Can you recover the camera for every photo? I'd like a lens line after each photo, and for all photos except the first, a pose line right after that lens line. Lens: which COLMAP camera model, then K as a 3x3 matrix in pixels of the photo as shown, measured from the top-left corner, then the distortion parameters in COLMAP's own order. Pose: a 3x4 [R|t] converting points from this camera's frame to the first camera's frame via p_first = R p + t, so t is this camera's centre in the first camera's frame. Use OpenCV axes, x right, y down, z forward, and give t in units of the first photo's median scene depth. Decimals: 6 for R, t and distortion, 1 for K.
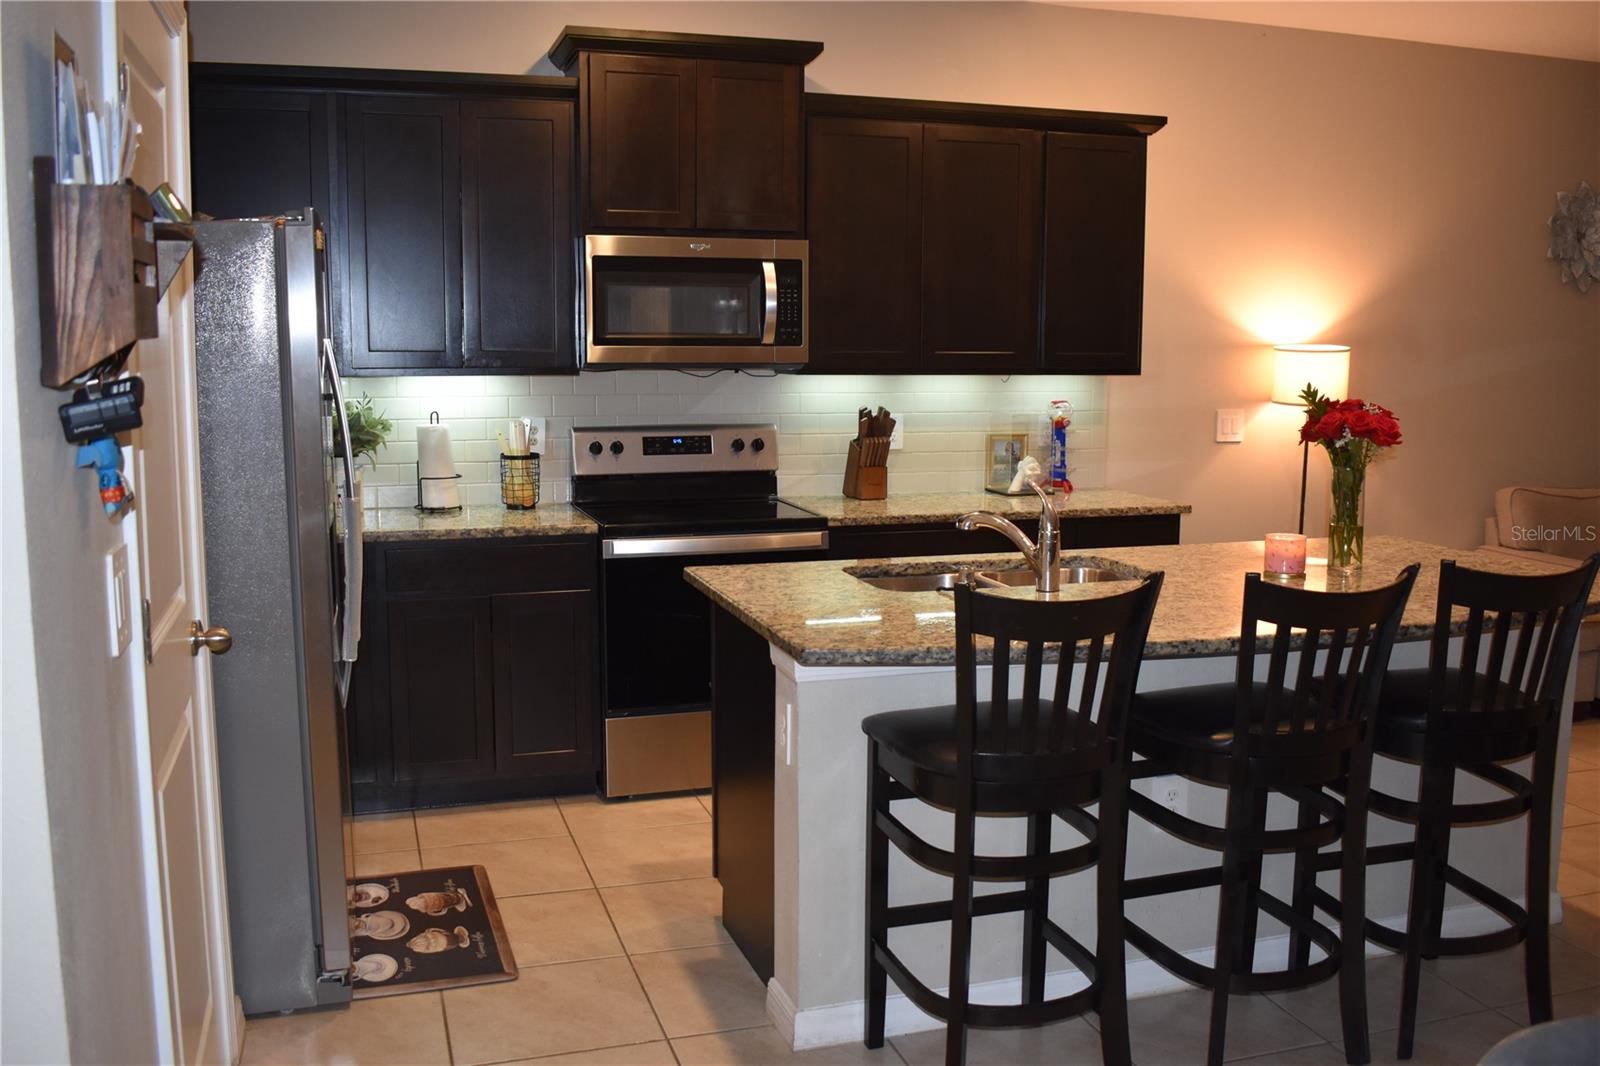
lens RADIAL K [[1427.2, 0, 800.0], [0, 1427.2, 533.0], [0, 0, 1]] dist [-0.087993, 0.013470]
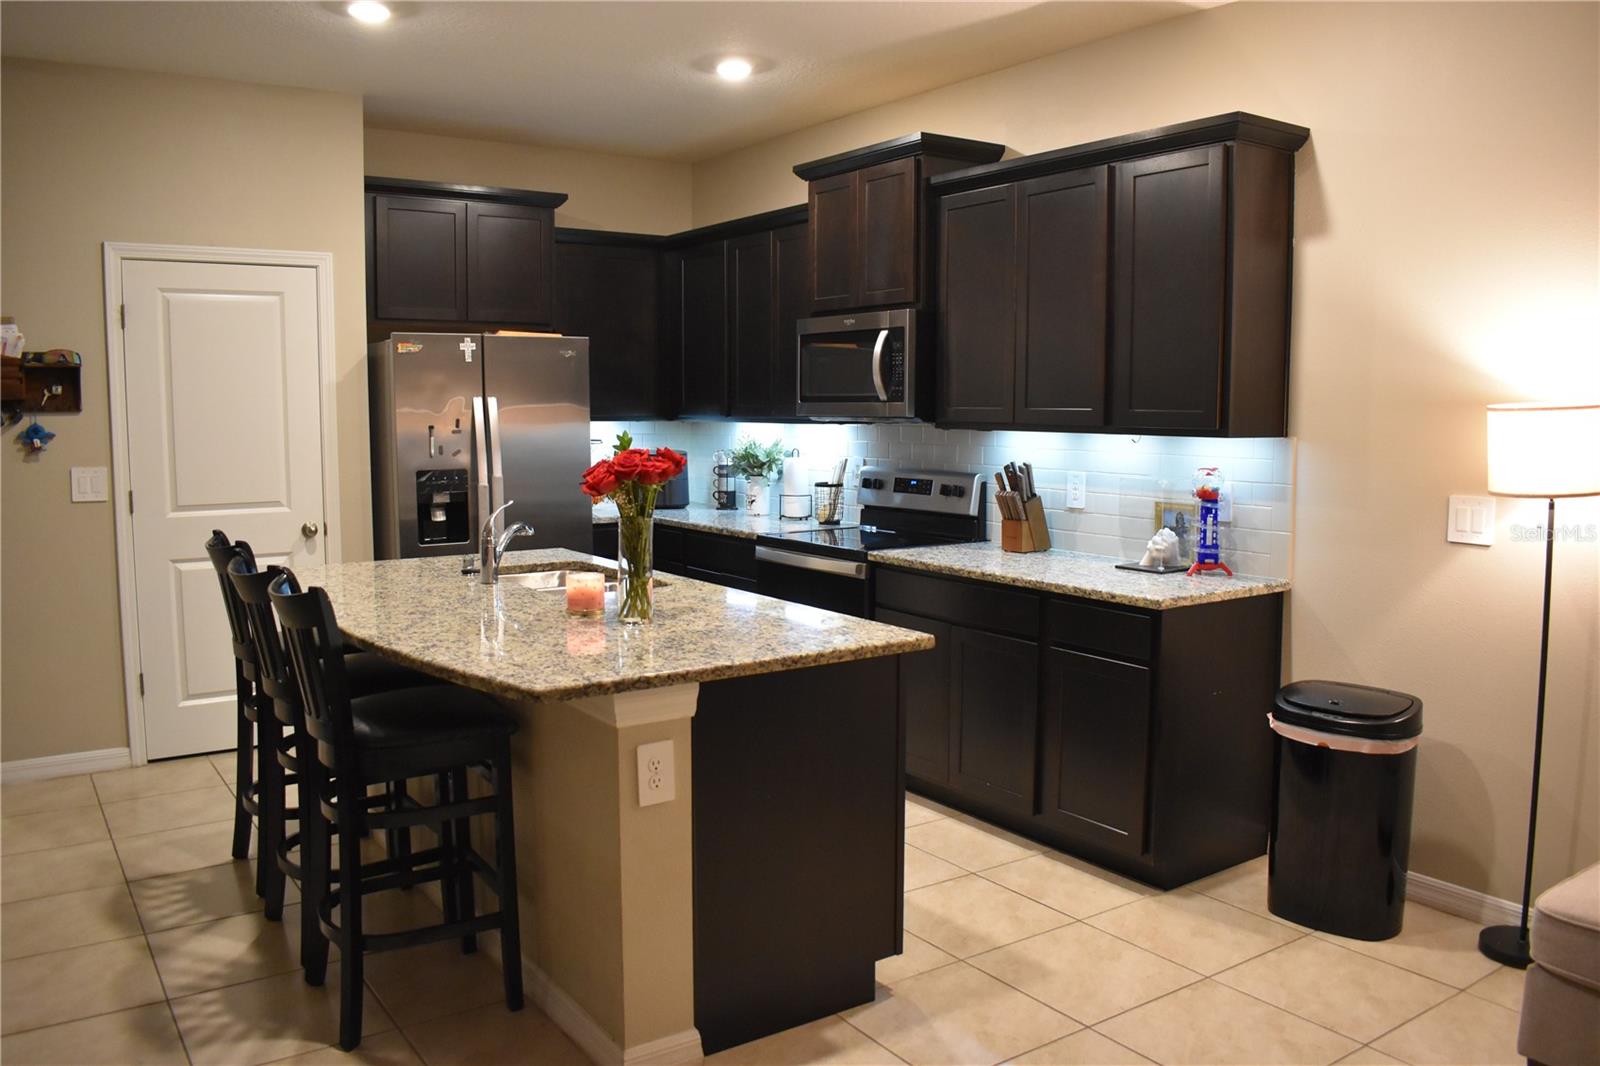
lens RADIAL K [[1254.6, 0, 800.0], [0, 1254.6, 533.0], [0, 0, 1]] dist [-0.094729, 0.014211]
pose [[0.290757, 0.095316, -0.952037, 0.936053], [-0.128692, 0.989880, 0.059802, -0.077414], [0.948103, 0.105131, 0.300081, 0.635198]]
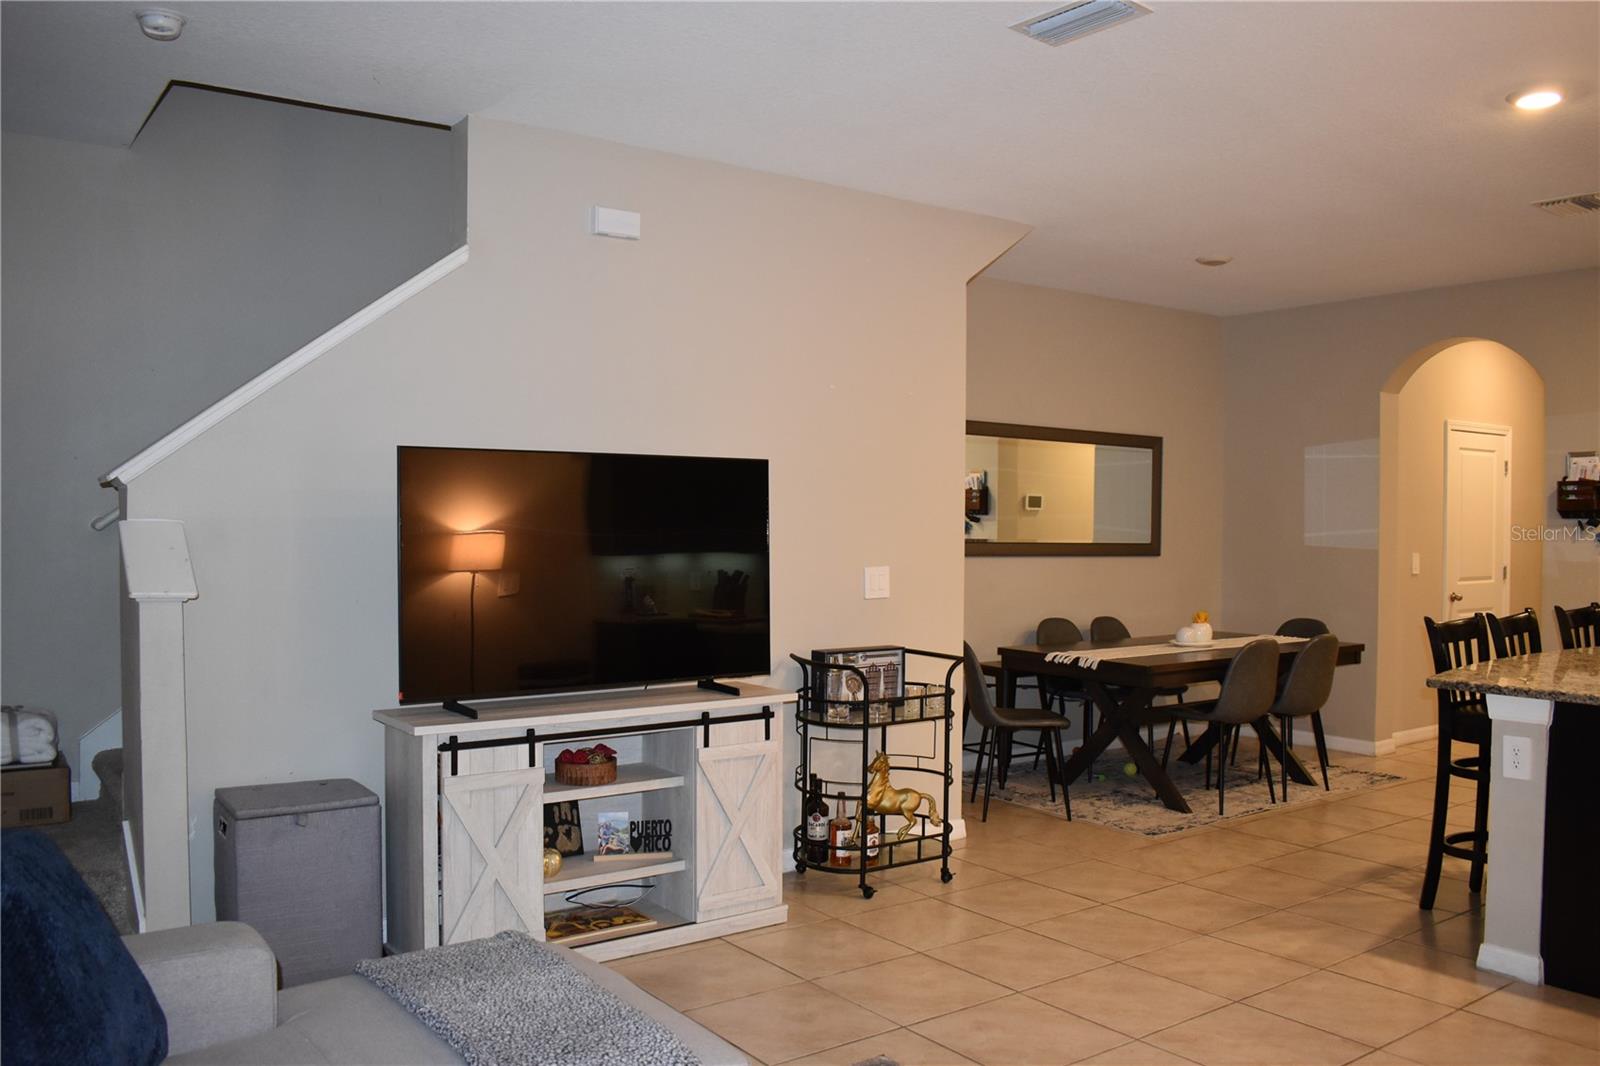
lens RADIAL K [[1285.9, 0, 806.1], [0, 1285.9, 534.0], [0, 0, 1]] dist [-0.096179, 0.016257]
pose [[-0.948212, -0.008249, -0.317531, 1.094529], [-0.054999, 0.988827, 0.138552, -0.160089], [0.312840, 0.148841, -0.938071, 1.336001]]
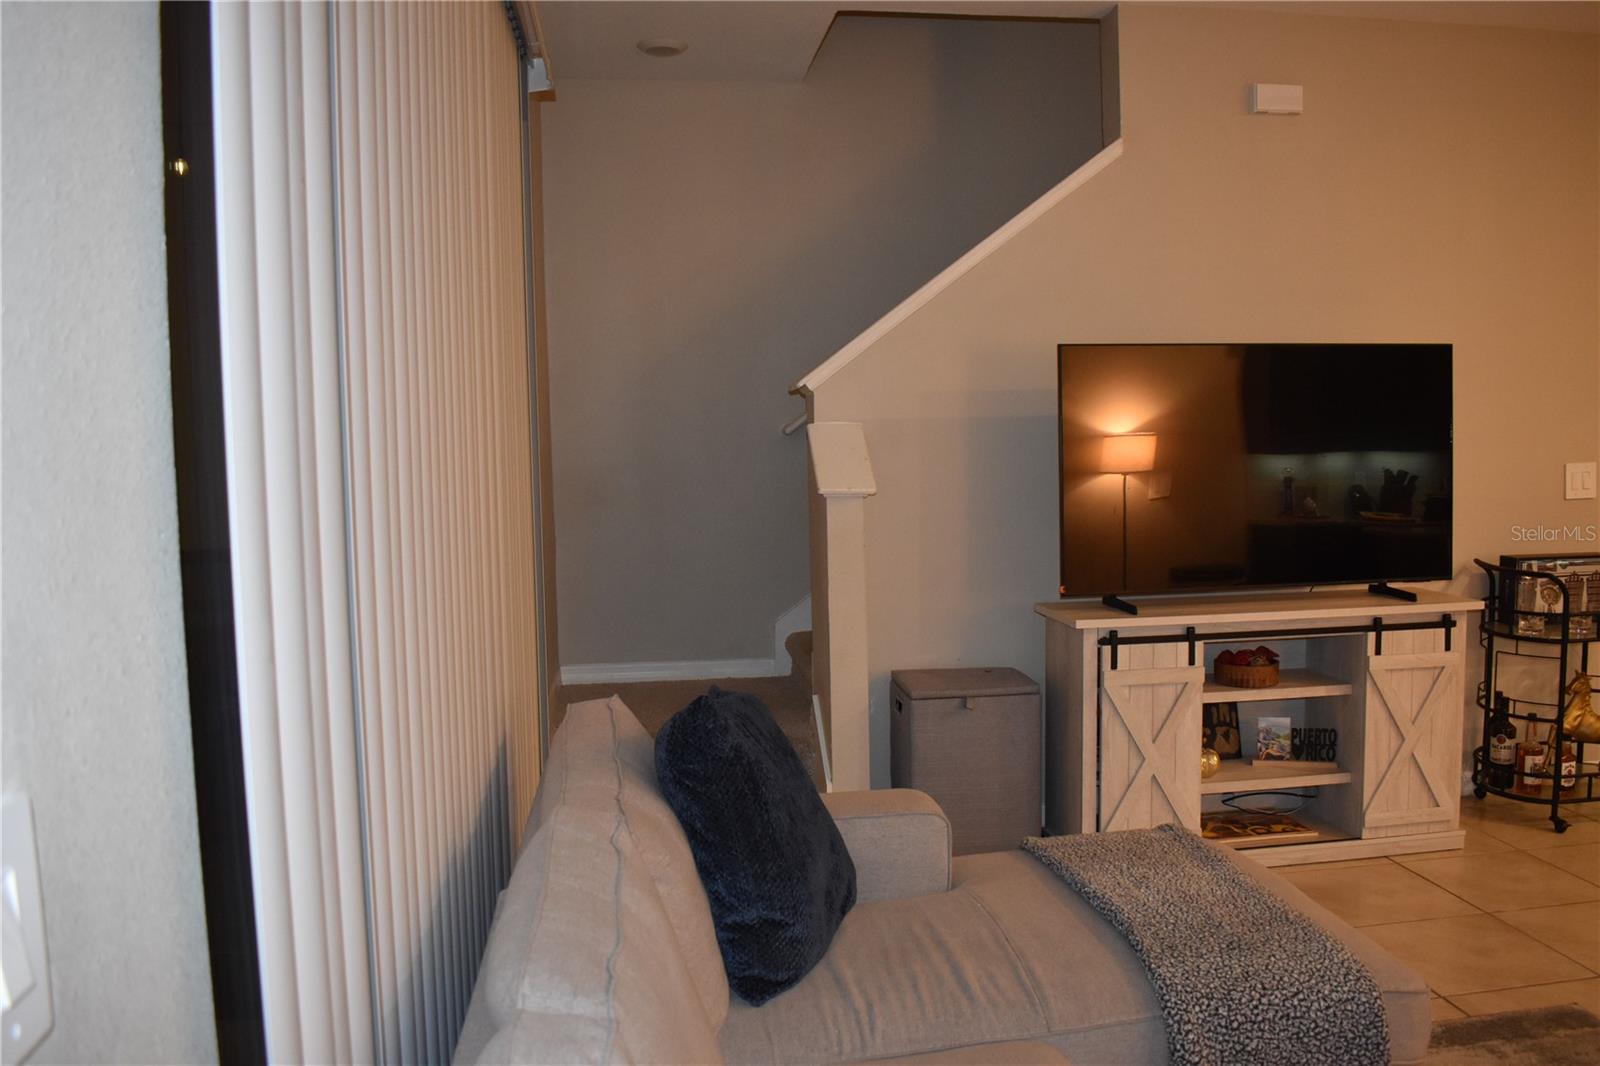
lens RADIAL K [[1284.5, 0, 806.2], [0, 1284.5, 534.8], [0, 0, 1]] dist [-0.096461, 0.017777]
pose [[-0.985333, -0.001193, 0.170636, 1.103269], [0.036348, 0.975559, 0.216709, -0.153852], [-0.166724, 0.219733, -0.961208, 1.333685]]
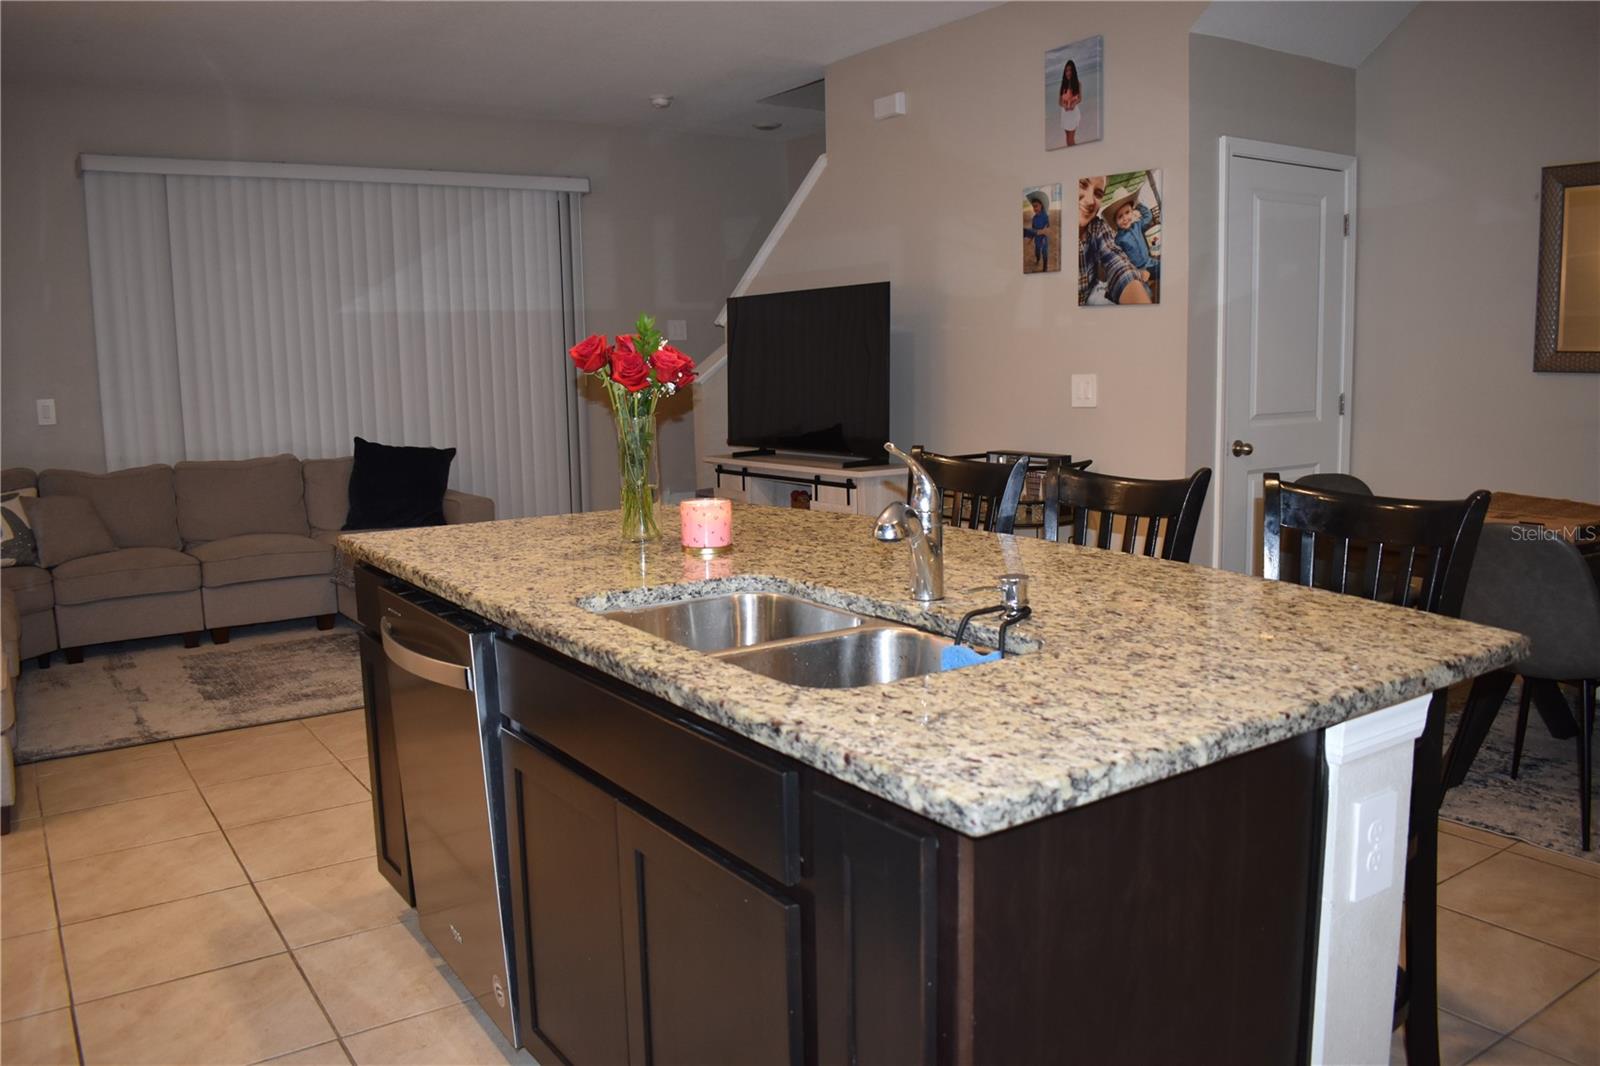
lens RADIAL K [[1254.6, 0, 800.0], [0, 1254.6, 533.0], [0, 0, 1]] dist [-0.094729, 0.014211]
pose [[-0.283353, -0.132249, 0.949853, -0.258841], [0.149596, 0.972226, 0.179991, -0.074901], [-0.947276, 0.193095, -0.255699, 0.830031]]
